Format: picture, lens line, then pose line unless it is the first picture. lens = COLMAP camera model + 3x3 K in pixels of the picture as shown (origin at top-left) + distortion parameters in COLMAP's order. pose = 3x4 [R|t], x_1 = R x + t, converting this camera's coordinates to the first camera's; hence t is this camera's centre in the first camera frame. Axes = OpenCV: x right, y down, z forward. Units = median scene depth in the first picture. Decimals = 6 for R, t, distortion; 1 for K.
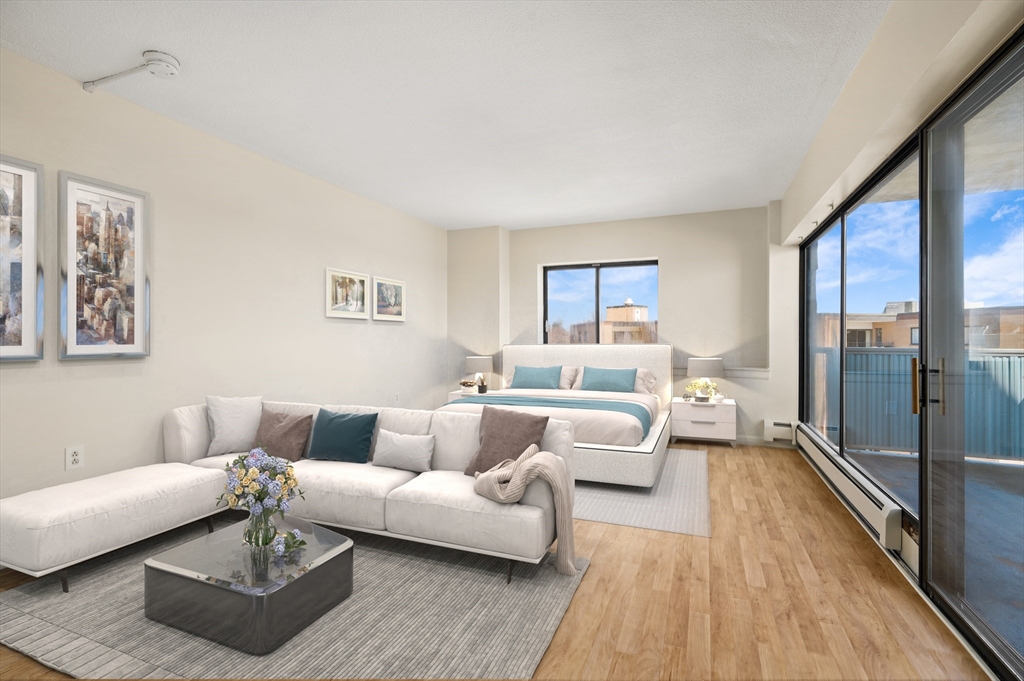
lens RADIAL K [[469.8, 0, 511.9], [0, 469.8, 331.2], [0, 0, 1]] dist [-0.011528, -0.000747]
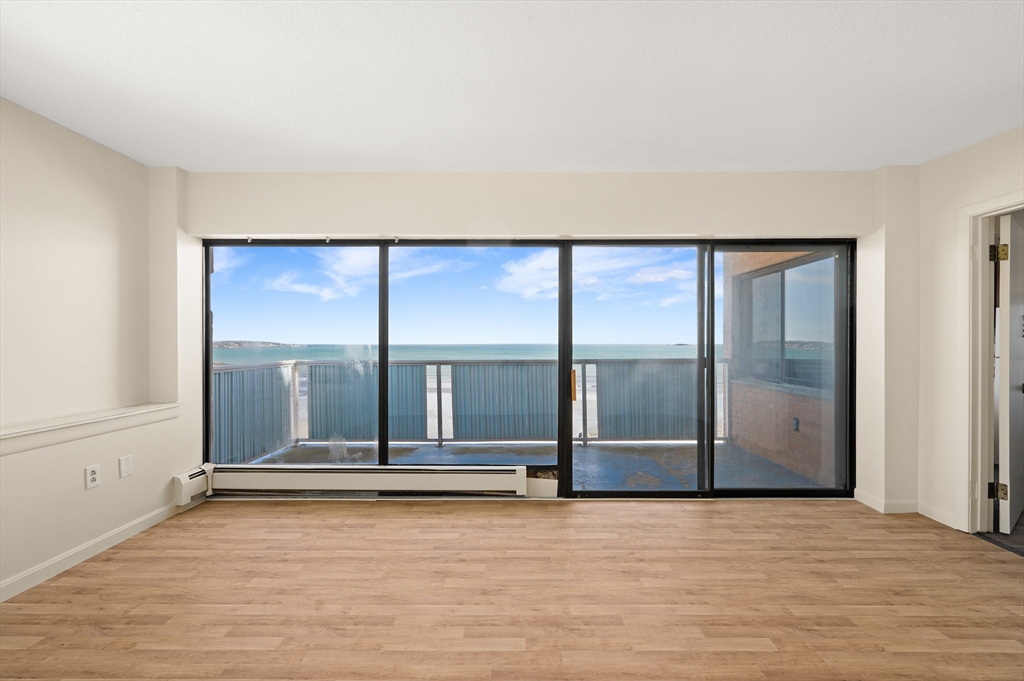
lens RADIAL K [[446.2, 0, 511.8], [0, 446.2, 313.0], [0, 0, 1]] dist [-0.000666, -0.000118]
pose [[-0.363779, 0.072426, 0.928665, -0.523821], [-0.009050, 0.996651, -0.081273, -0.006861], [-0.931441, -0.037970, -0.361905, 1.451095]]
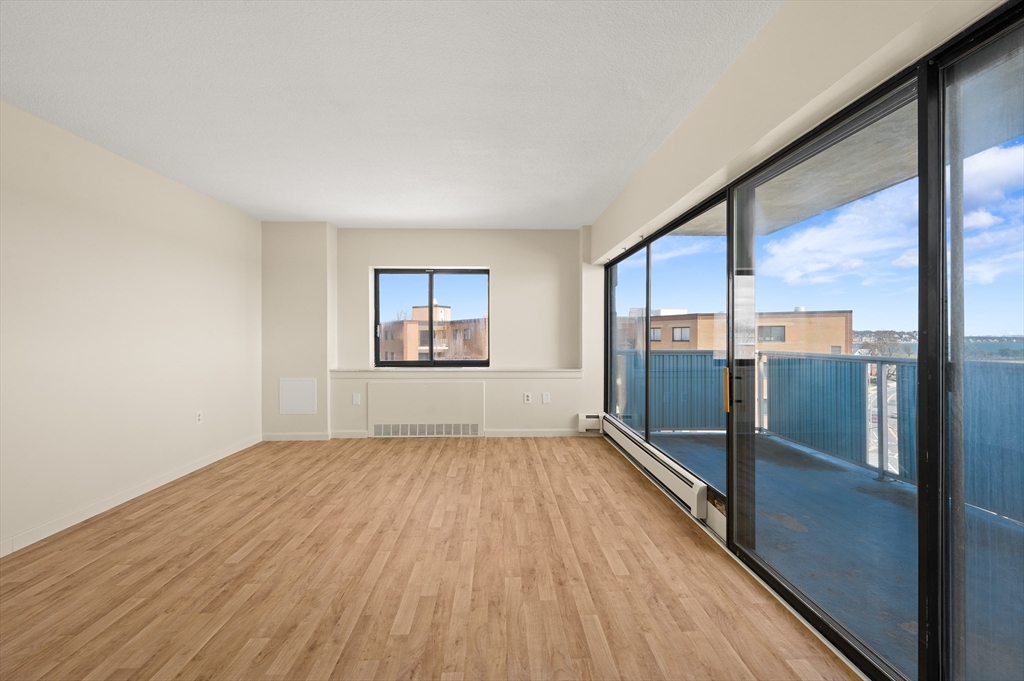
lens RADIAL K [[446.2, 0, 515.5], [0, 446.2, 331.2], [0, 0, 1]] dist [-0.000666, -0.000118]
pose [[0.908054, 0.002835, 0.418843, -0.128455], [-0.004943, 0.999980, 0.003947, -0.034894], [-0.418823, -0.005655, 0.908050, 0.109237]]
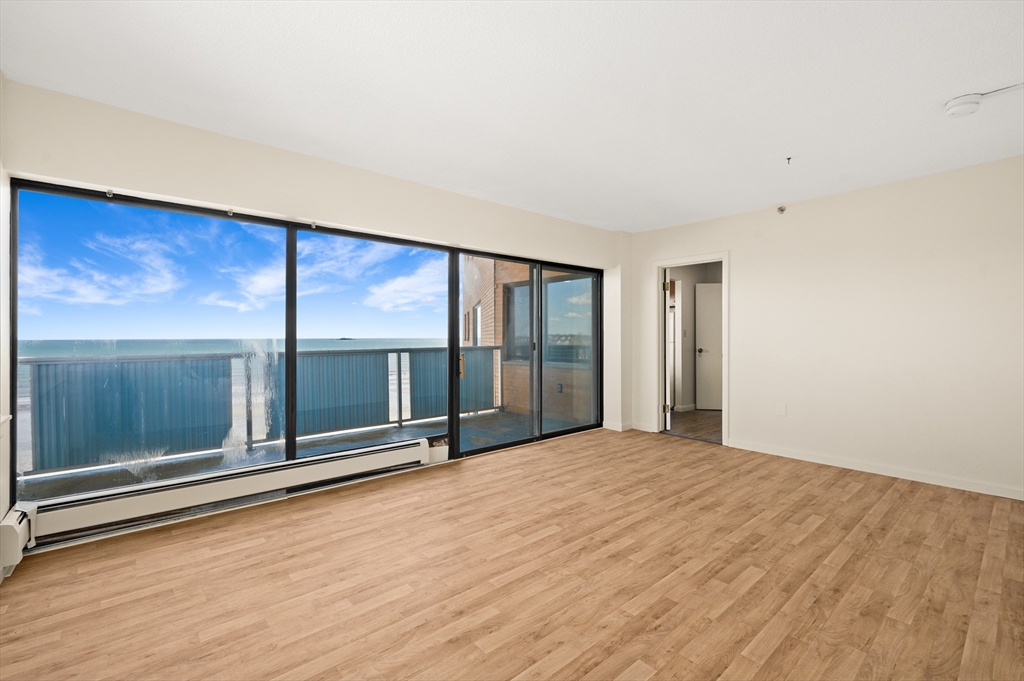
lens RADIAL K [[446.2, 0, 506.4], [0, 446.2, 344.9], [0, 0, 1]] dist [-0.000666, -0.000118]
pose [[-0.886404, -0.005222, 0.462884, -0.237256], [-0.002158, 0.999972, 0.007149, -0.001326], [-0.462908, 0.005338, -0.886390, 2.180928]]
